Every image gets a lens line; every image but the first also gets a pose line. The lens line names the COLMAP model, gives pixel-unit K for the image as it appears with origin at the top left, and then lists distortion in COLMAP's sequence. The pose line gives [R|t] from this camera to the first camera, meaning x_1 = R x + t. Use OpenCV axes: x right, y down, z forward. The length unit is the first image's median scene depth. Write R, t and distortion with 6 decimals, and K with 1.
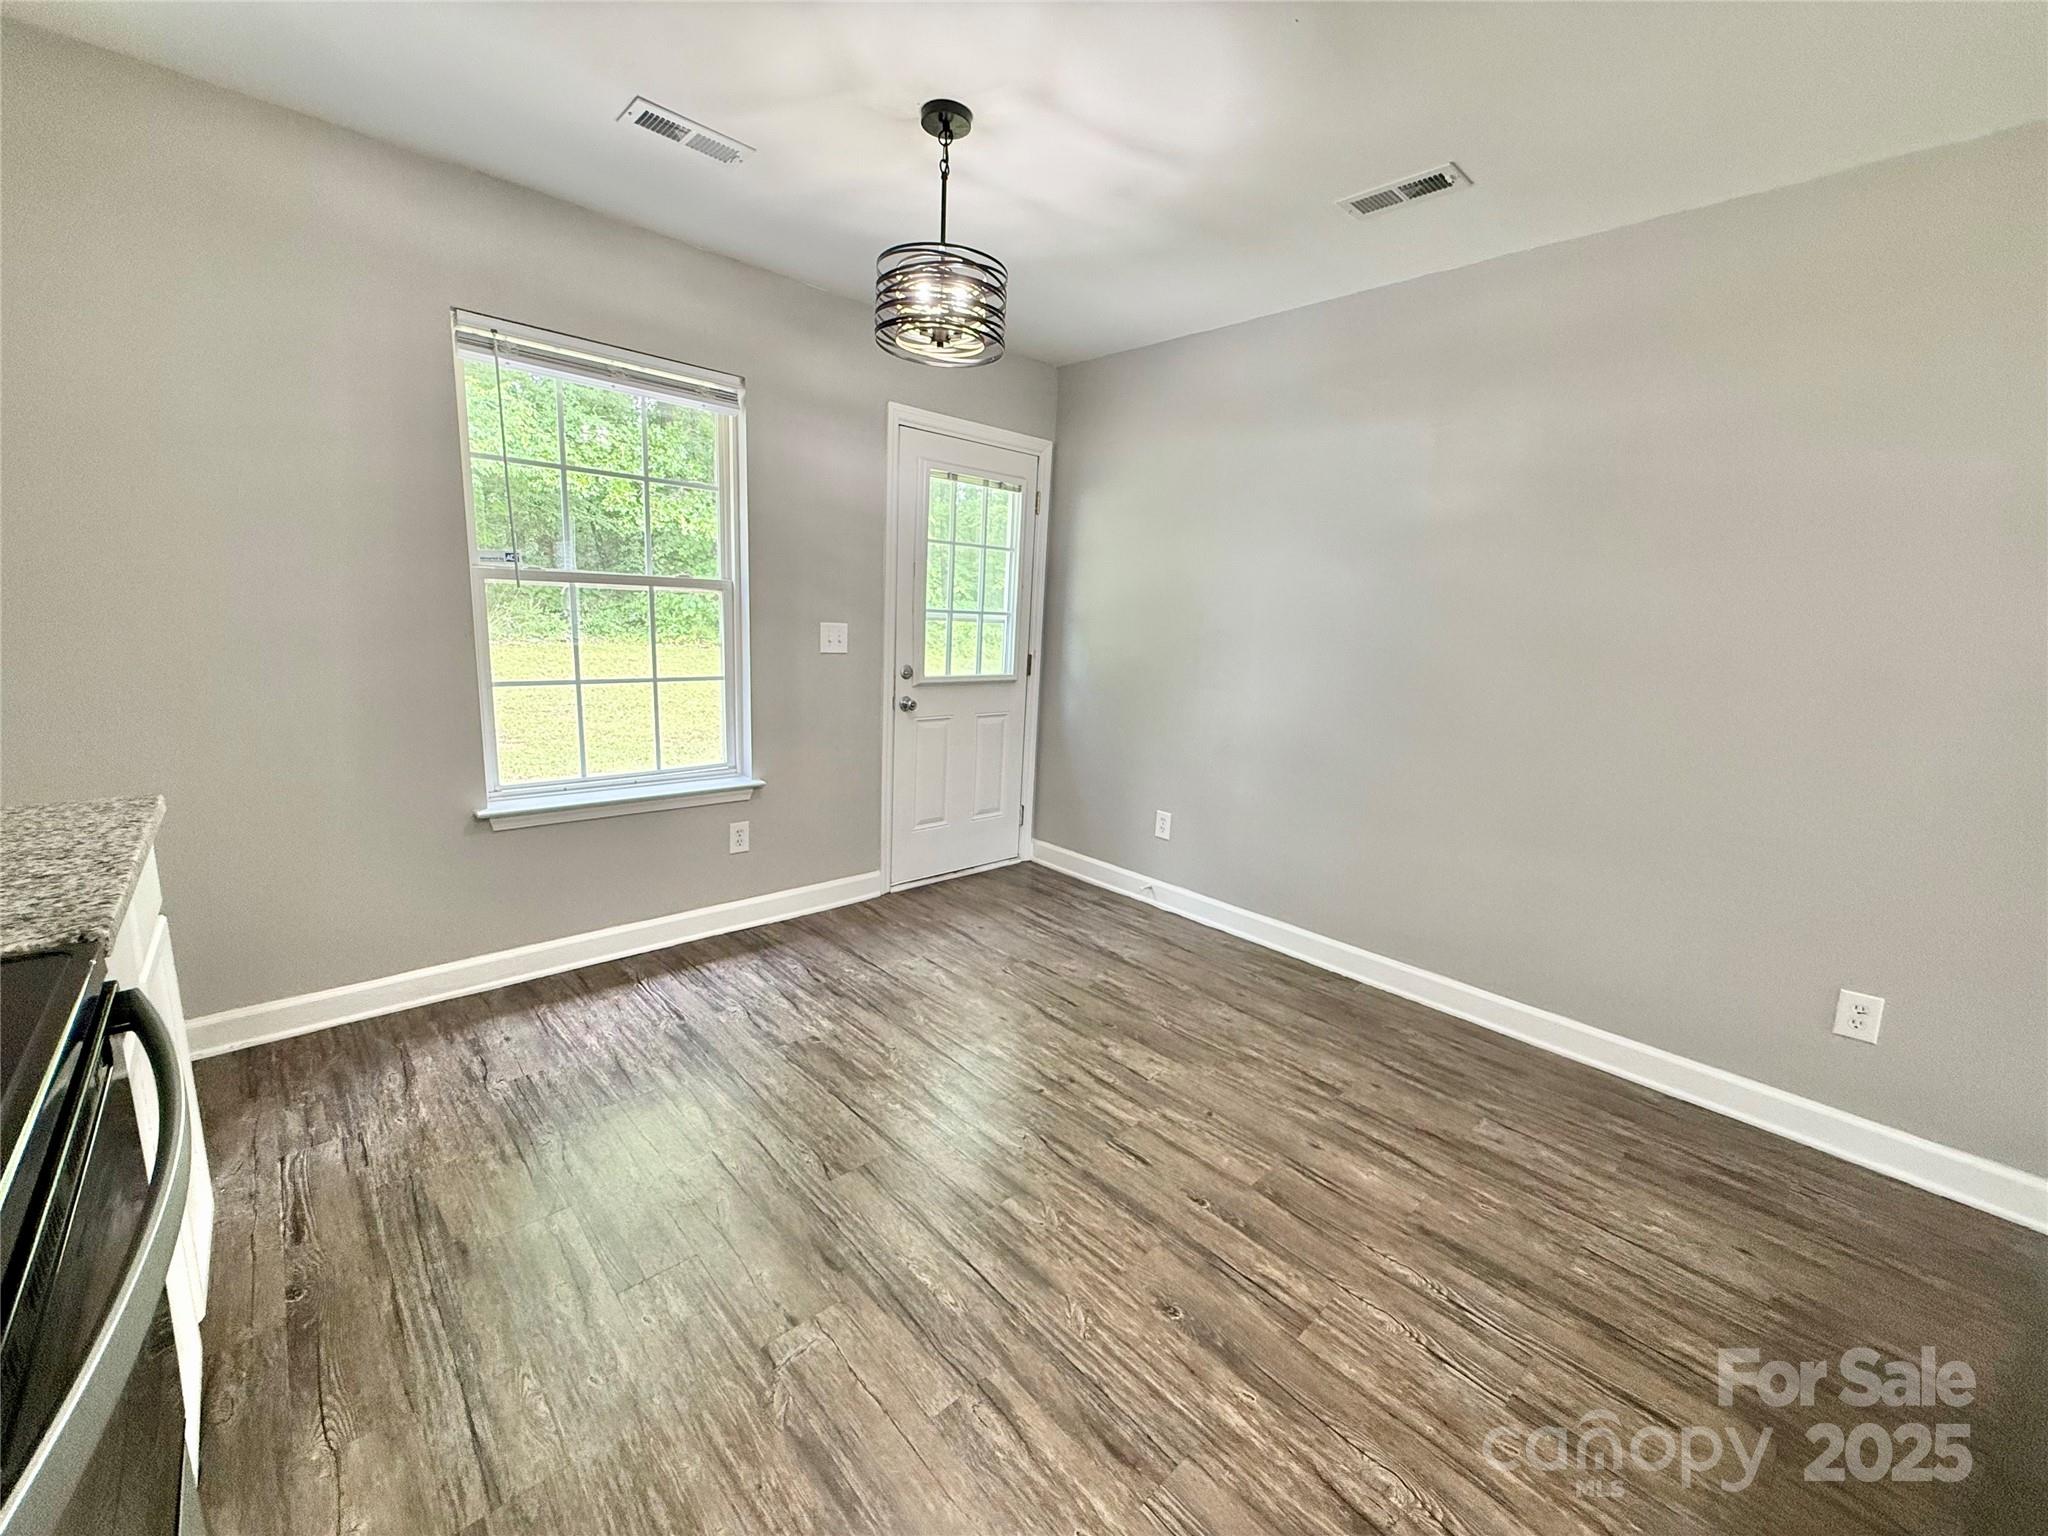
lens RADIAL K [[815.9, 0, 1017.8], [0, 815.9, 769.3], [0, 0, 1]] dist [-0.002152, 0.001480]
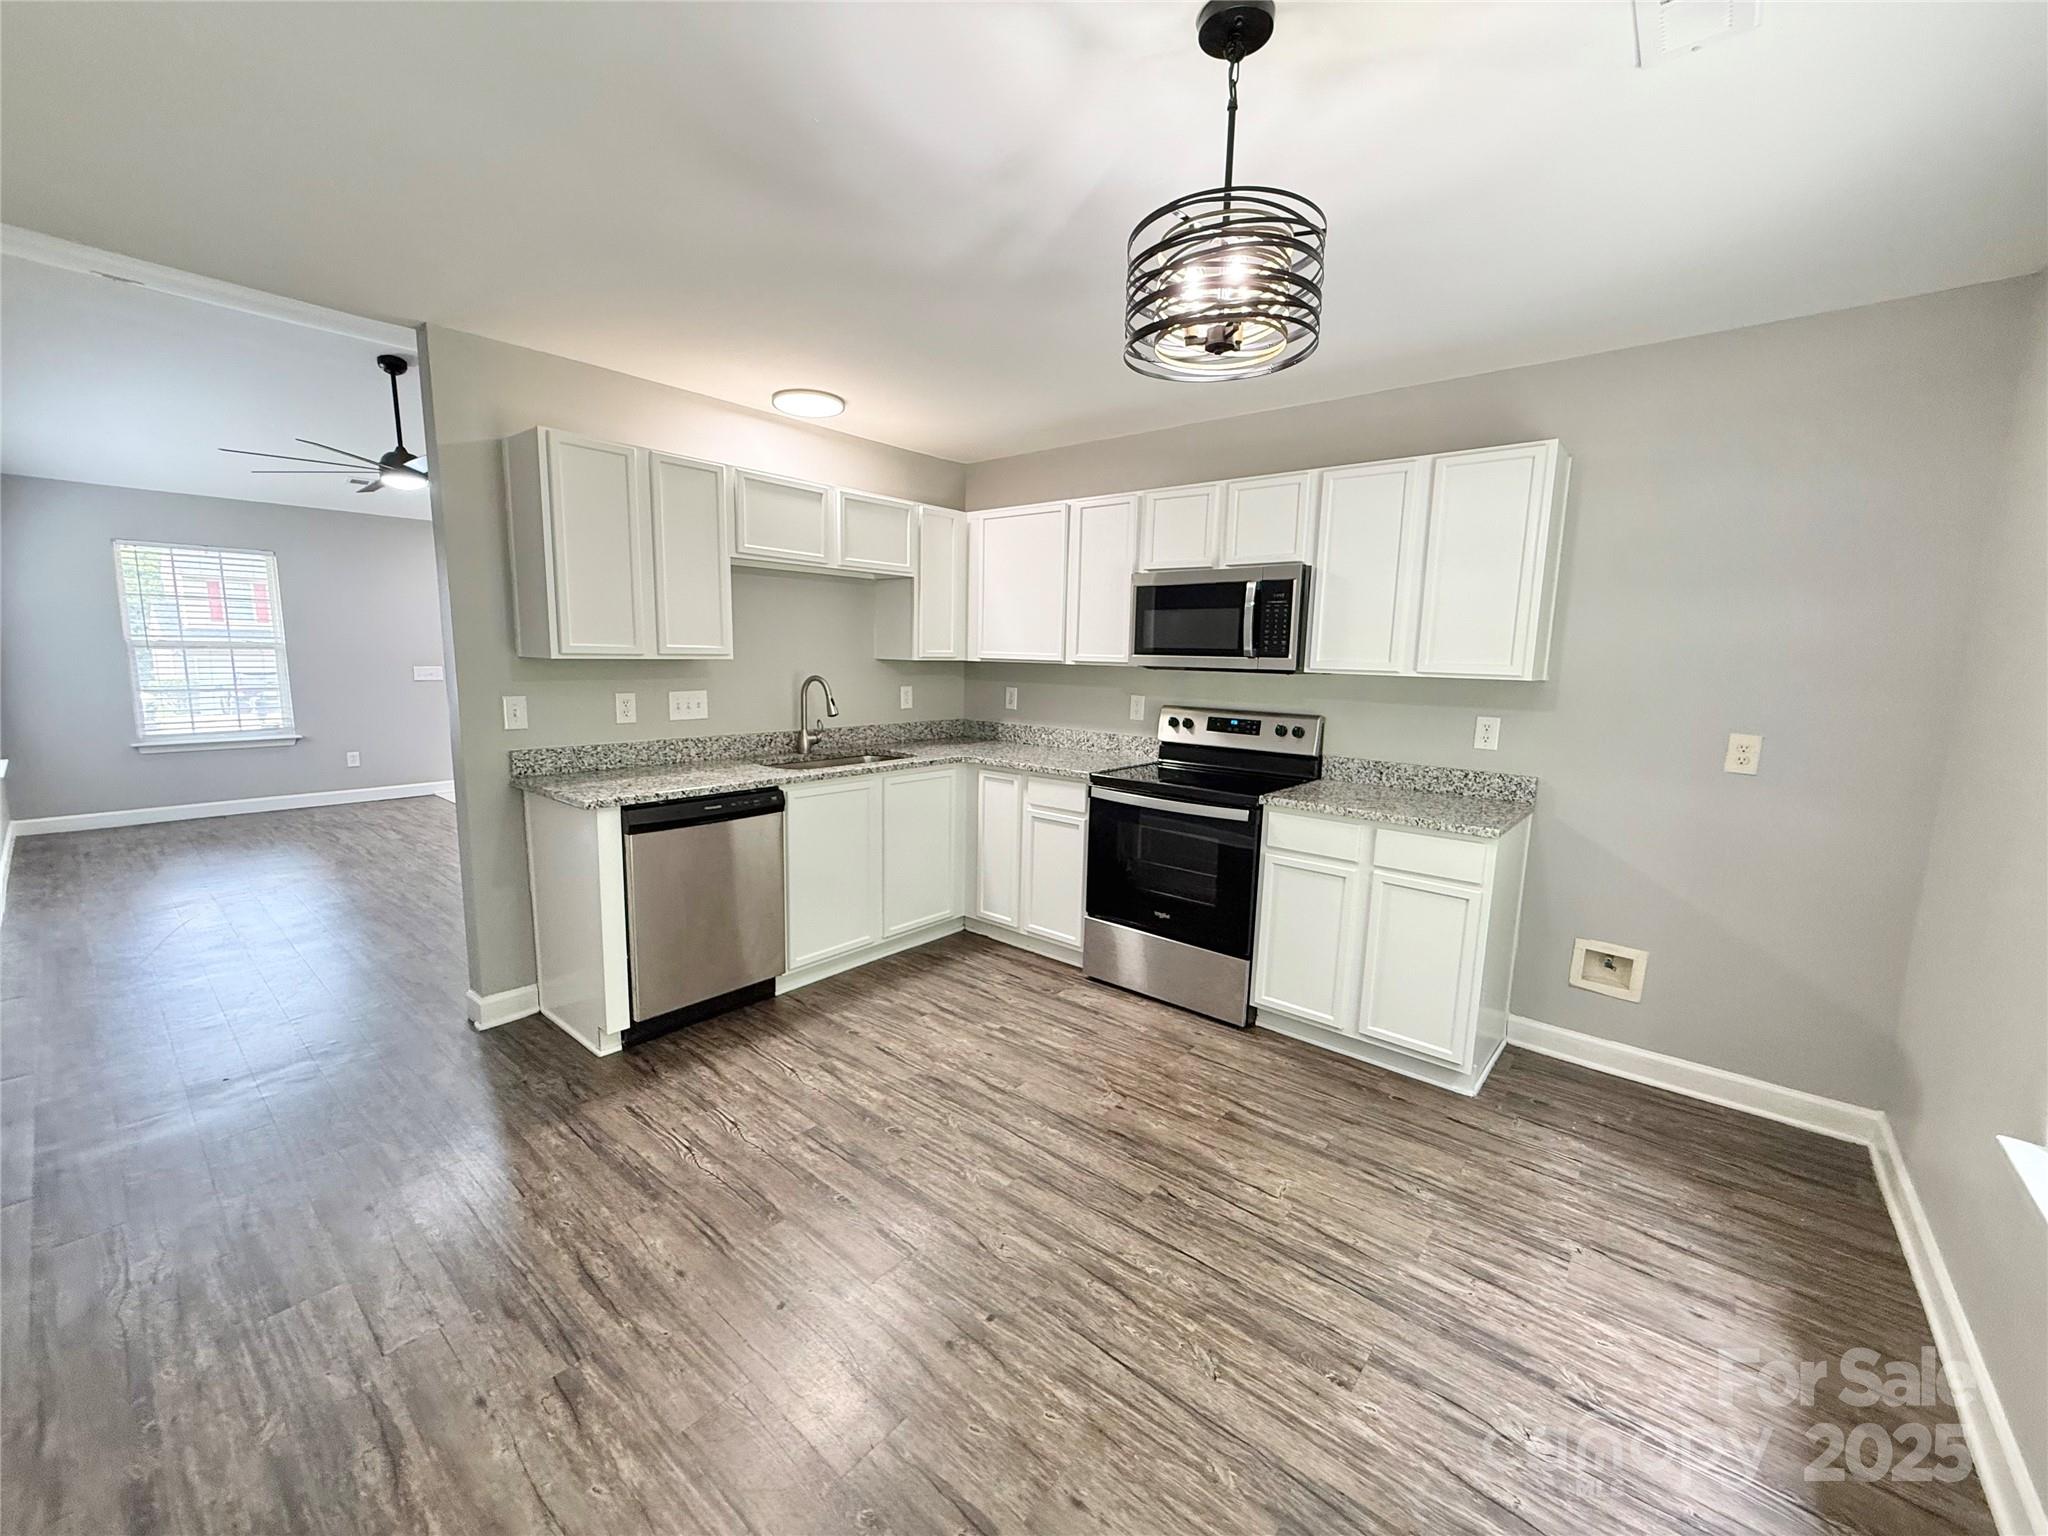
lens RADIAL K [[815.9, 0, 1018.7], [0, 815.9, 770.2], [0, 0, 1]] dist [-0.002152, 0.001480]
pose [[-0.990274, -0.048344, -0.130458, 0.182411], [-0.088981, 0.940910, 0.326757, -0.504833], [0.106952, 0.335188, -0.936061, 2.210069]]
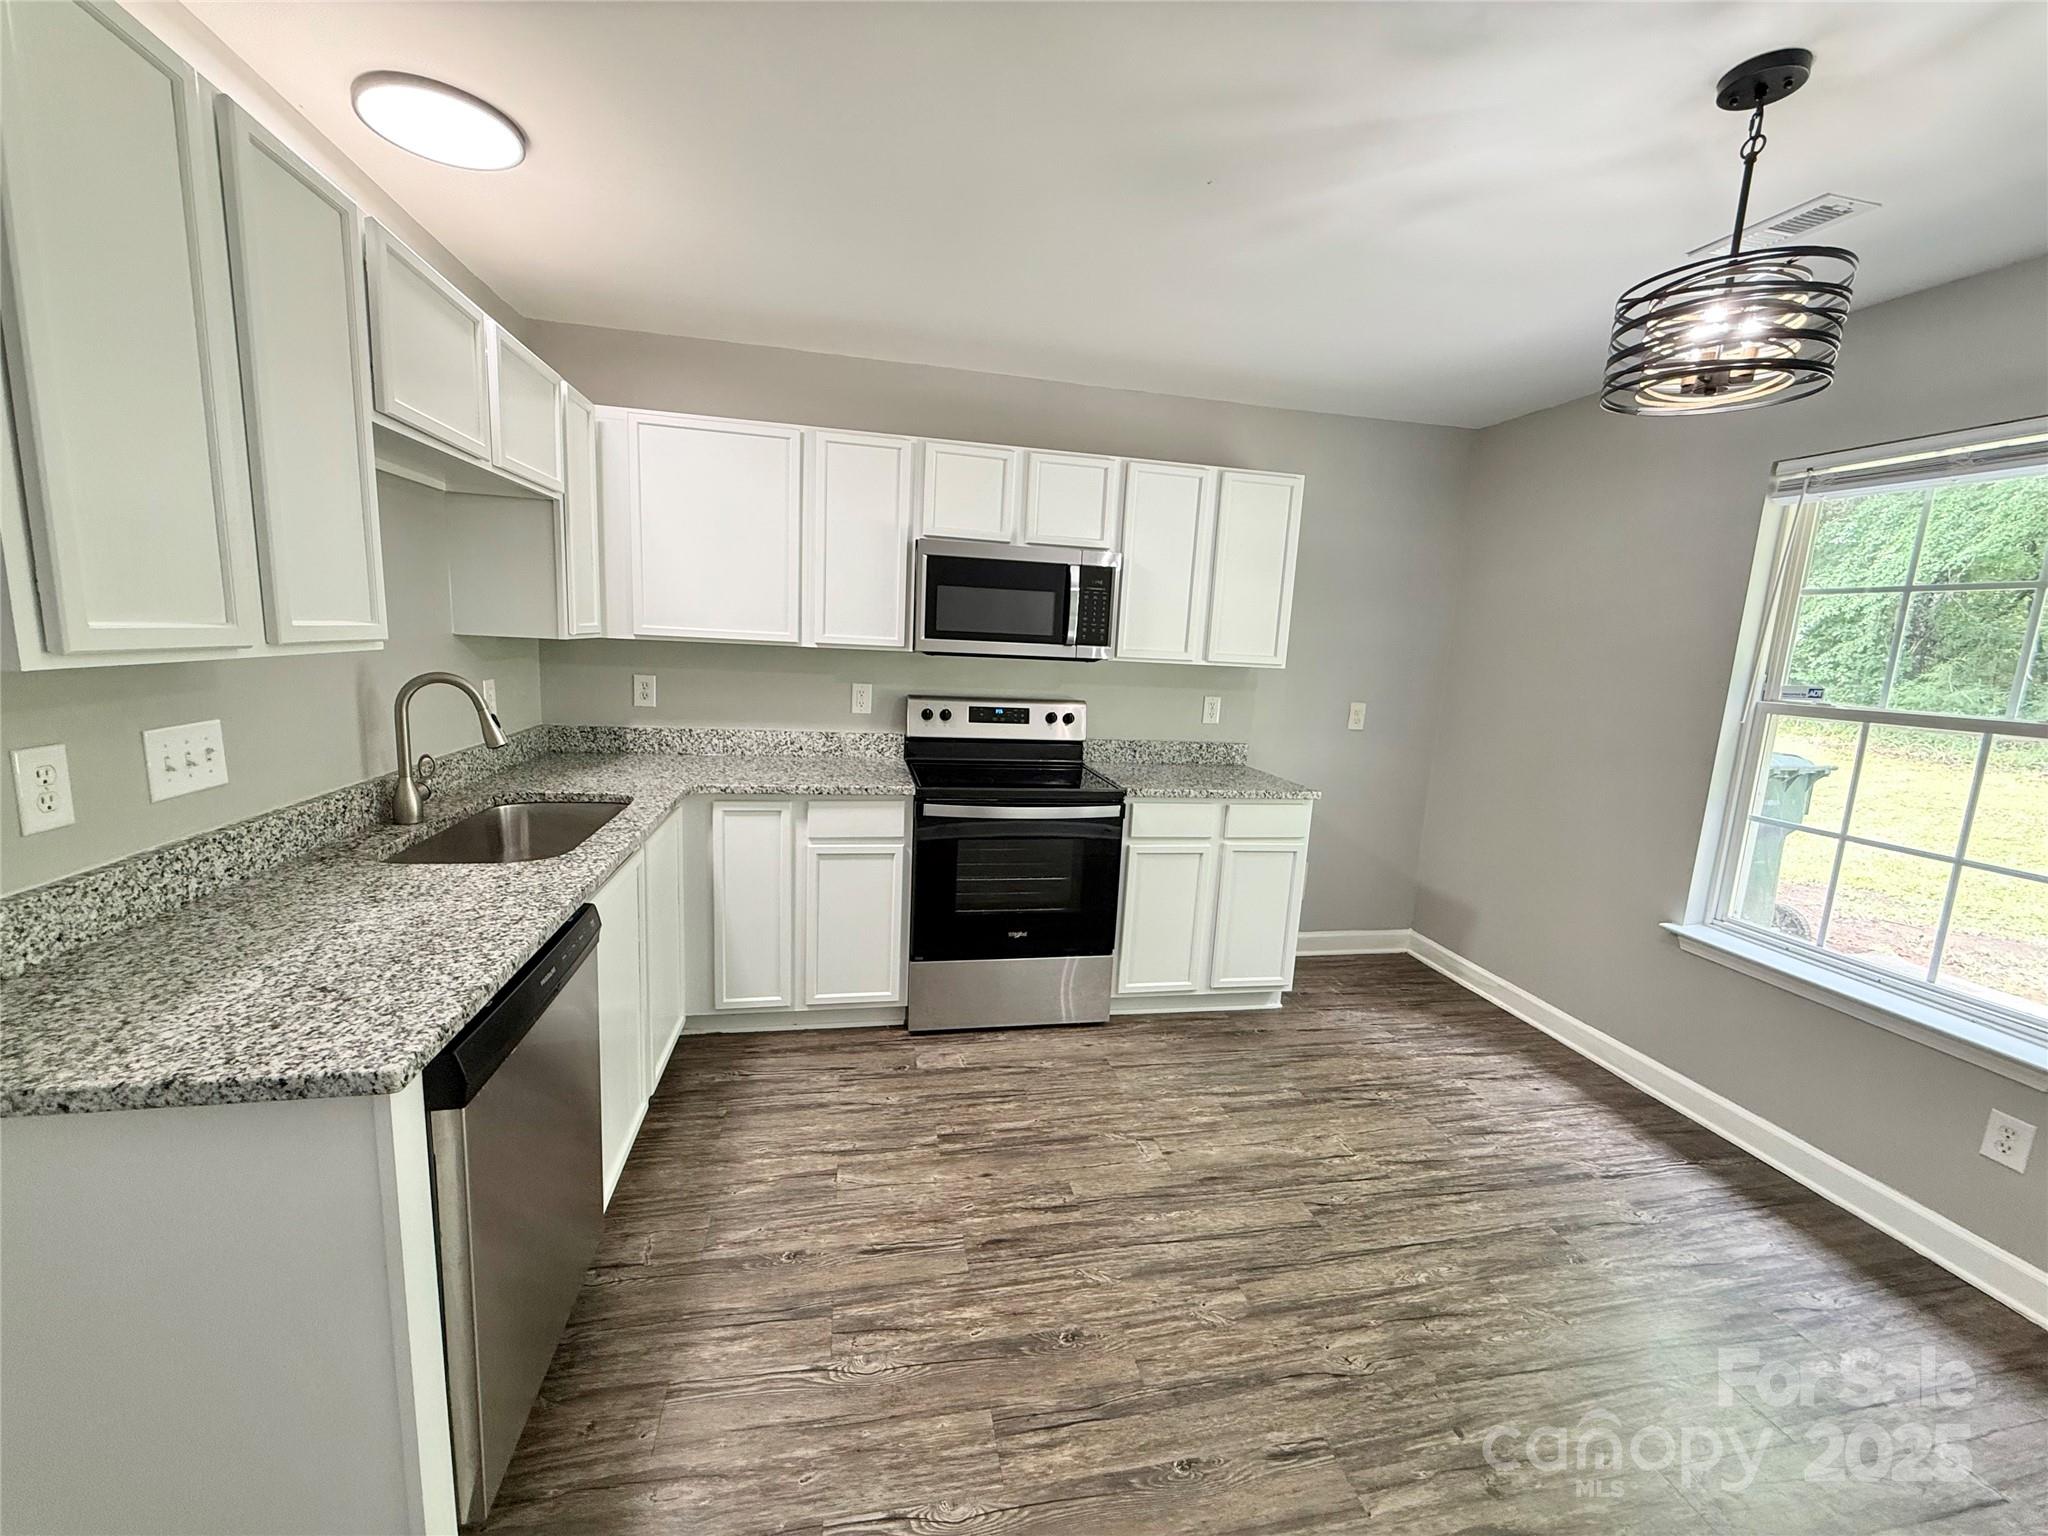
lens RADIAL K [[815.9, 0, 1022.1], [0, 815.9, 768.8], [0, 0, 1]] dist [-0.002152, 0.001480]
pose [[-0.514046, 0.070088, -0.854894, 1.082742], [-0.236696, 0.946369, 0.219912, -0.280280], [0.824458, 0.315395, -0.469888, 1.196736]]
